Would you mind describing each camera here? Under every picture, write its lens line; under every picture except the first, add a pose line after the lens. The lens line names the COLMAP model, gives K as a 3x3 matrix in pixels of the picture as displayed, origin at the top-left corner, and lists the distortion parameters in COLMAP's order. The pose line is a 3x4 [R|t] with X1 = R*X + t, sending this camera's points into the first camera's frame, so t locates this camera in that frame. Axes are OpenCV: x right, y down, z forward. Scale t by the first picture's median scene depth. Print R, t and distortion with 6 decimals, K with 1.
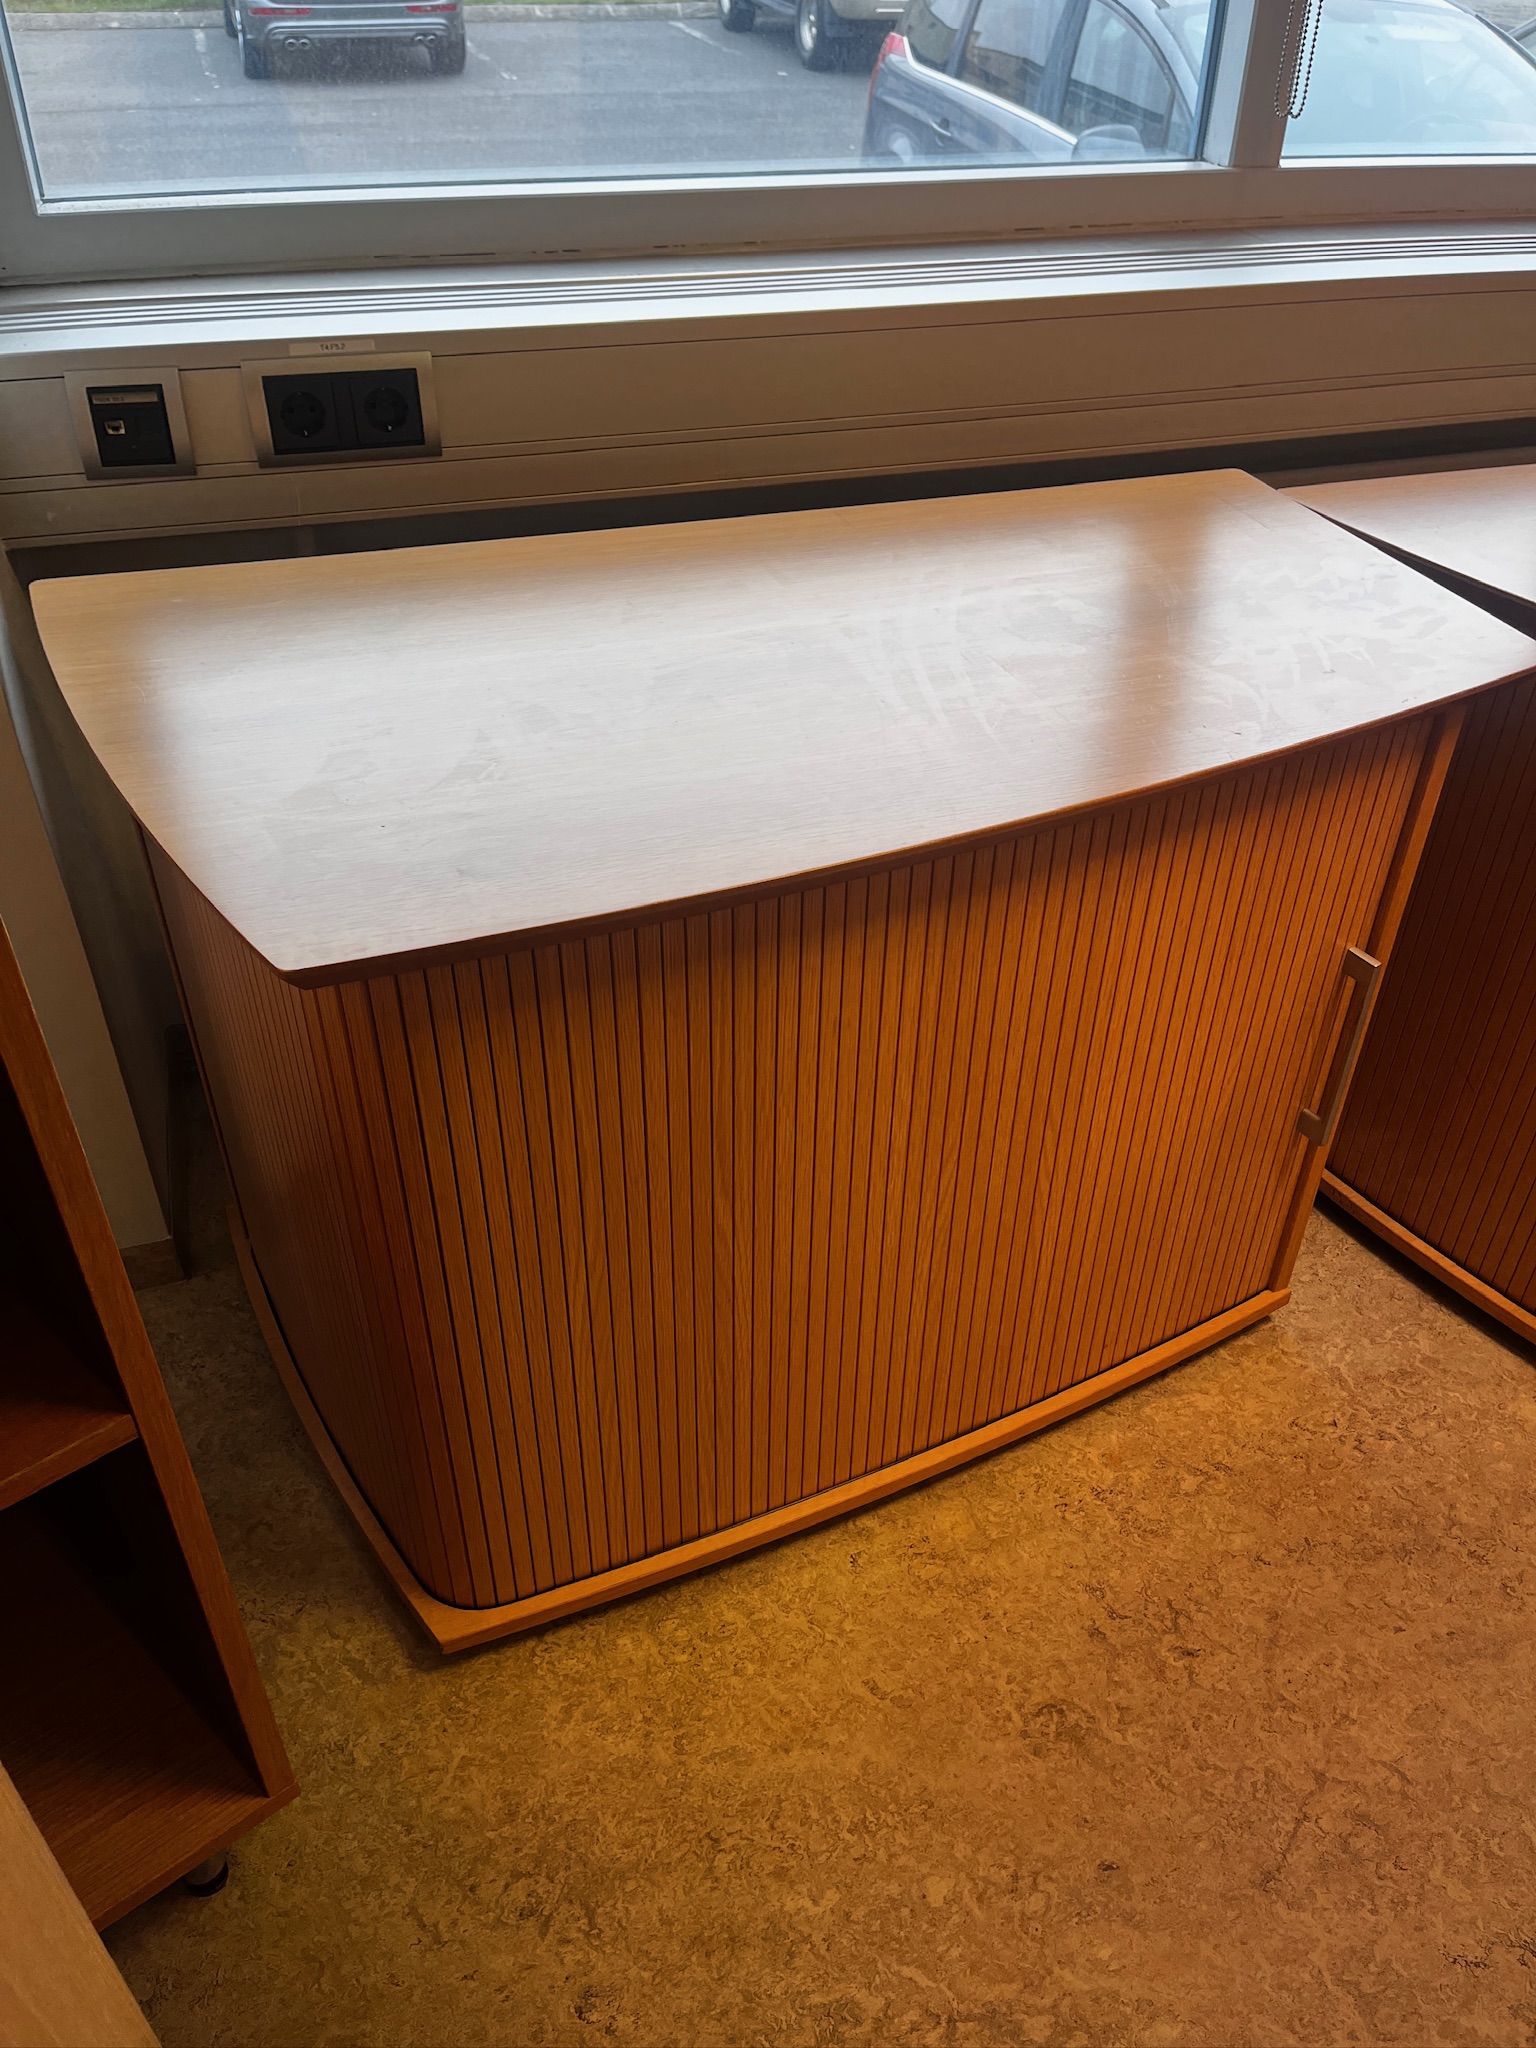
lens RADIAL K [[1548.7, 0, 756.7], [0, 1548.7, 1021.6], [0, 0, 1]] dist [0.041716, -0.085300]
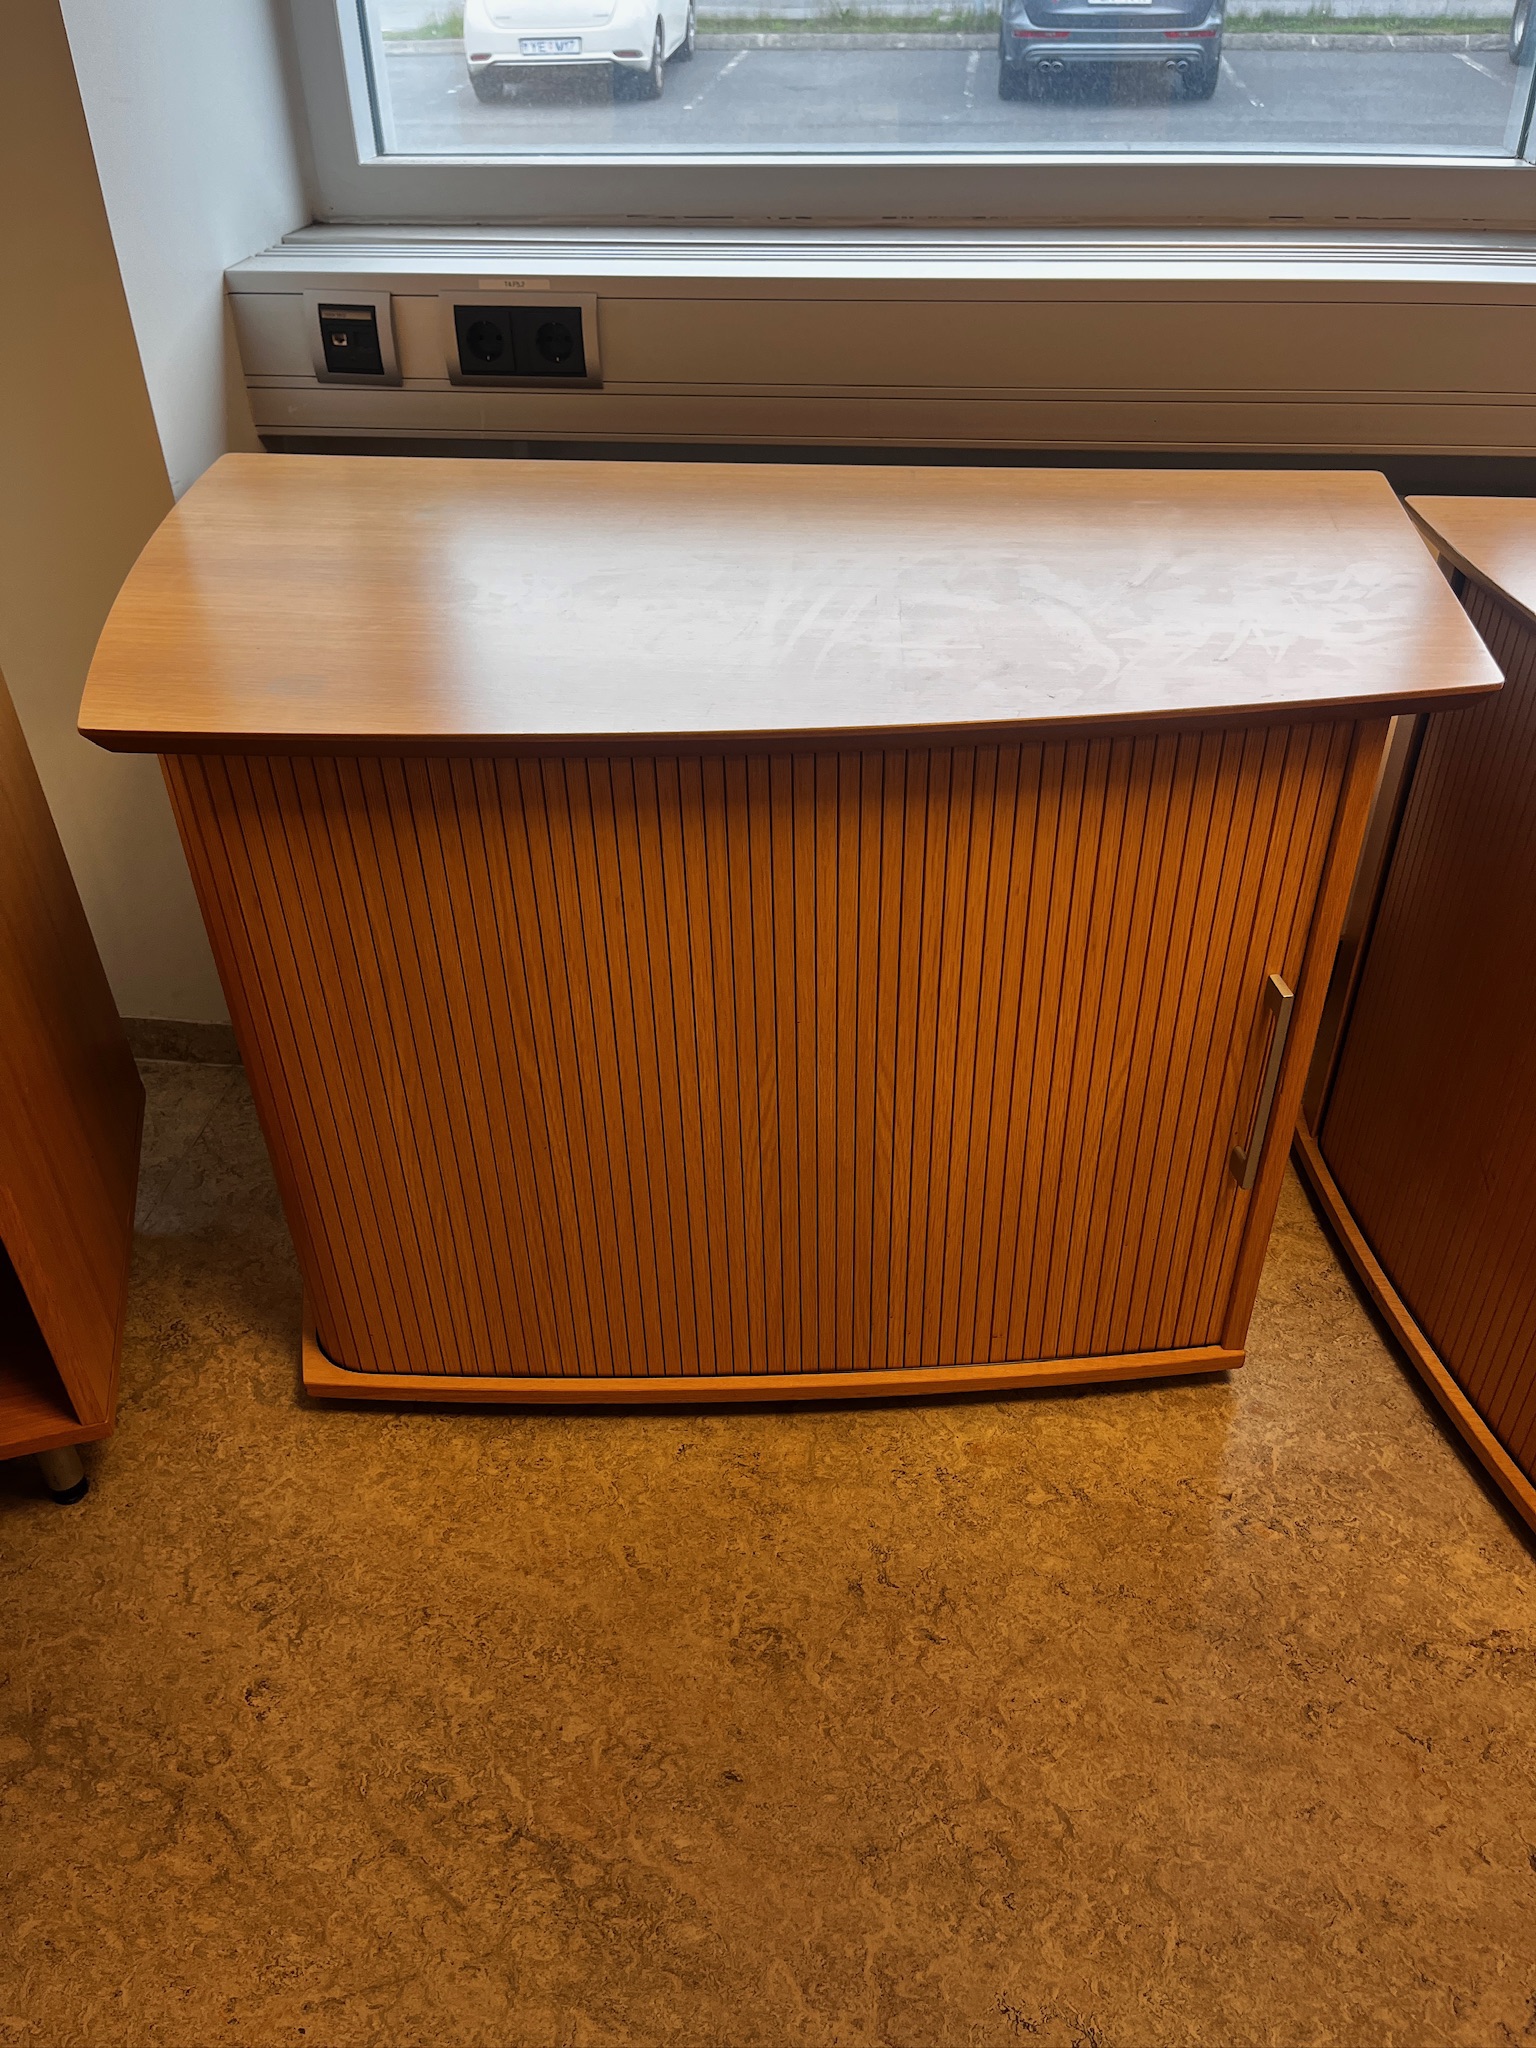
lens RADIAL K [[1548.7, 0, 770.1], [0, 1548.7, 1038.7], [0, 0, 1]] dist [0.041716, -0.085300]
pose [[0.902541, 0.225659, -0.366739, 0.462050], [-0.228269, 0.972900, 0.036869, 0.024462], [0.365120, 0.050439, 0.929593, 0.029244]]
